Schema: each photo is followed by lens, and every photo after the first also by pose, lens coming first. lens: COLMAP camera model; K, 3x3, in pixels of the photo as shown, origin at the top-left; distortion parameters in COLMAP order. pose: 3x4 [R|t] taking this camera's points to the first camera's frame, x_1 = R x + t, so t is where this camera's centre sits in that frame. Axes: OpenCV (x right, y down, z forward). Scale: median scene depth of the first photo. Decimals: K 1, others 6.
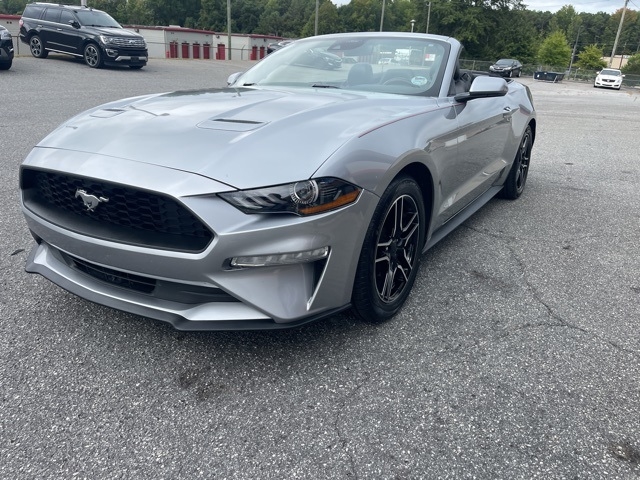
lens RADIAL K [[482.1, 0, 316.6], [0, 482.1, 243.4], [0, 0, 1]] dist [0.090218, -0.124098]
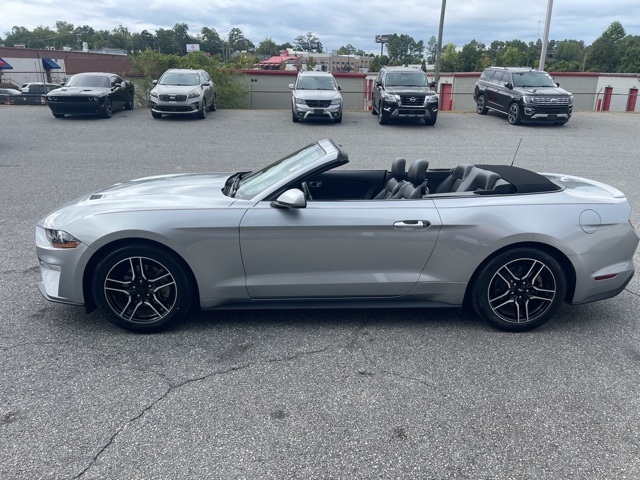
lens RADIAL K [[485.8, 0, 322.4], [0, 485.8, 241.9], [0, 0, 1]] dist [0.064856, -0.080320]
pose [[0.571939, 0.217682, -0.790886, 1.111641], [-0.284086, 0.957044, 0.057974, -0.255765], [0.769533, 0.191522, 0.609211, 0.300538]]
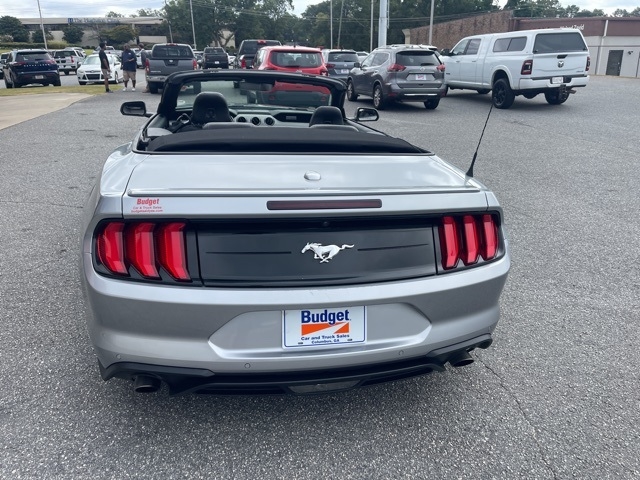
lens RADIAL K [[482.1, 0, 315.8], [0, 482.1, 239.5], [0, 0, 1]] dist [0.090218, -0.124098]
pose [[-0.724877, 0.194250, -0.660923, 0.796825], [-0.281891, 0.791775, 0.541876, -0.758037], [0.628562, 0.579102, -0.519182, 1.863989]]
